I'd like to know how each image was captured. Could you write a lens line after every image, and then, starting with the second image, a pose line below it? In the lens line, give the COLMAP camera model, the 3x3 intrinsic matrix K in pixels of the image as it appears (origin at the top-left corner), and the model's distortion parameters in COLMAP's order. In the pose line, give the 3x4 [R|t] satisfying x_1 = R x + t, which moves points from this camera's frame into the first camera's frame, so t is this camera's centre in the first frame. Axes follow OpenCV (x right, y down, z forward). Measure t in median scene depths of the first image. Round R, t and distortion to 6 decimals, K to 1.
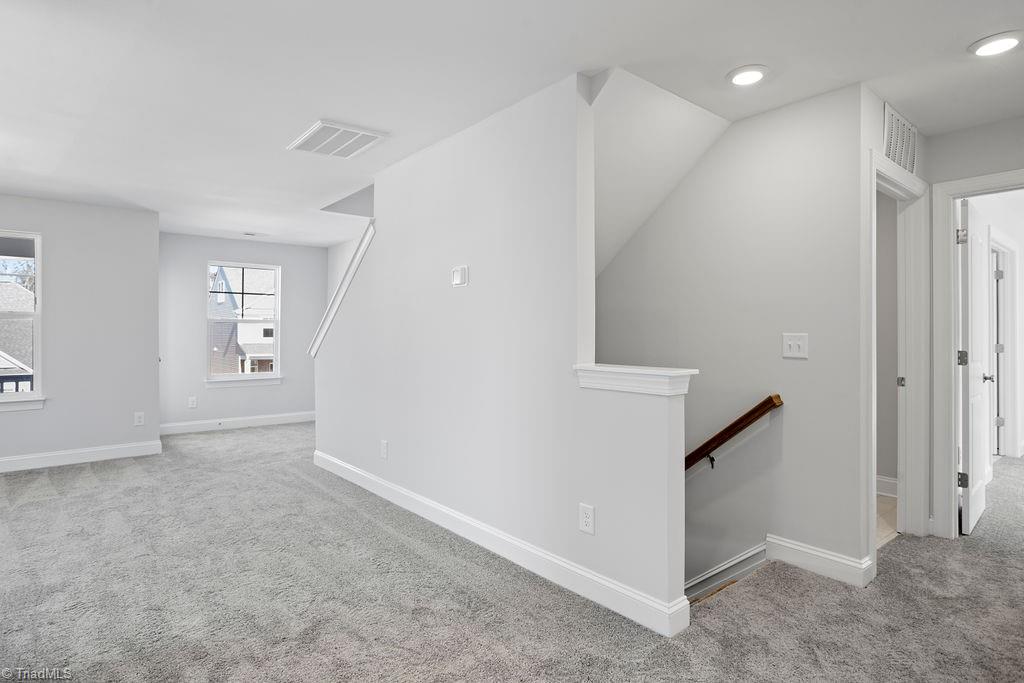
lens RADIAL K [[550.6, 0, 504.3], [0, 550.6, 338.5], [0, 0, 1]] dist [0.001098, 0.000603]
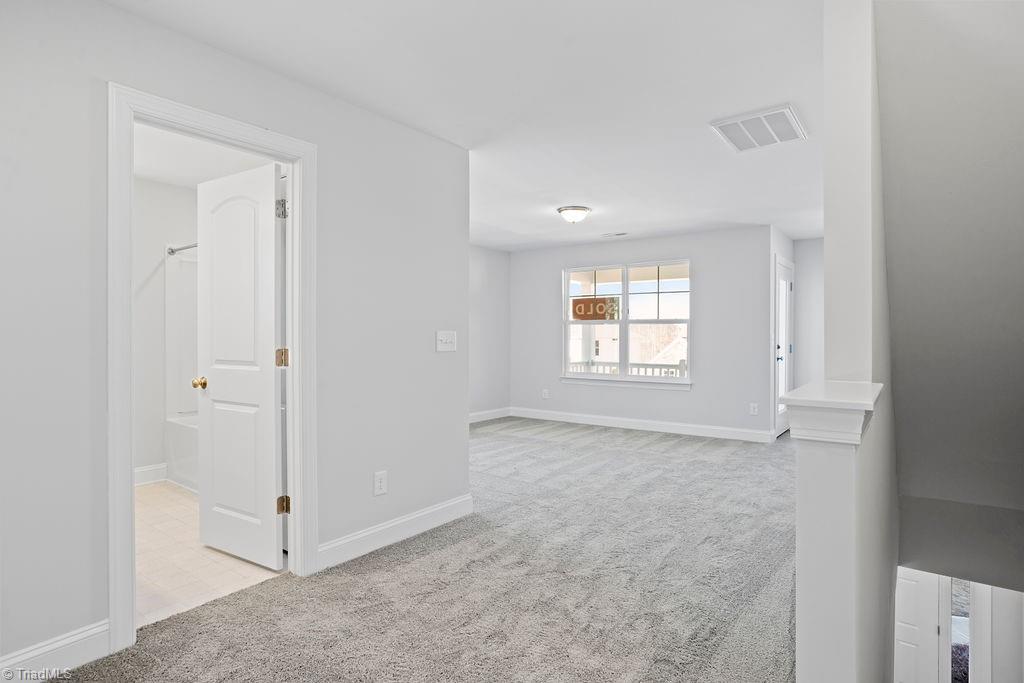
lens RADIAL K [[550.6, 0, 504.3], [0, 550.6, 338.5], [0, 0, 1]] dist [0.001098, 0.000603]
pose [[0.244417, 0.005169, -0.969656, 0.584391], [-0.006658, 0.999971, 0.003652, -0.002525], [0.969647, 0.005563, 0.244445, 0.399015]]
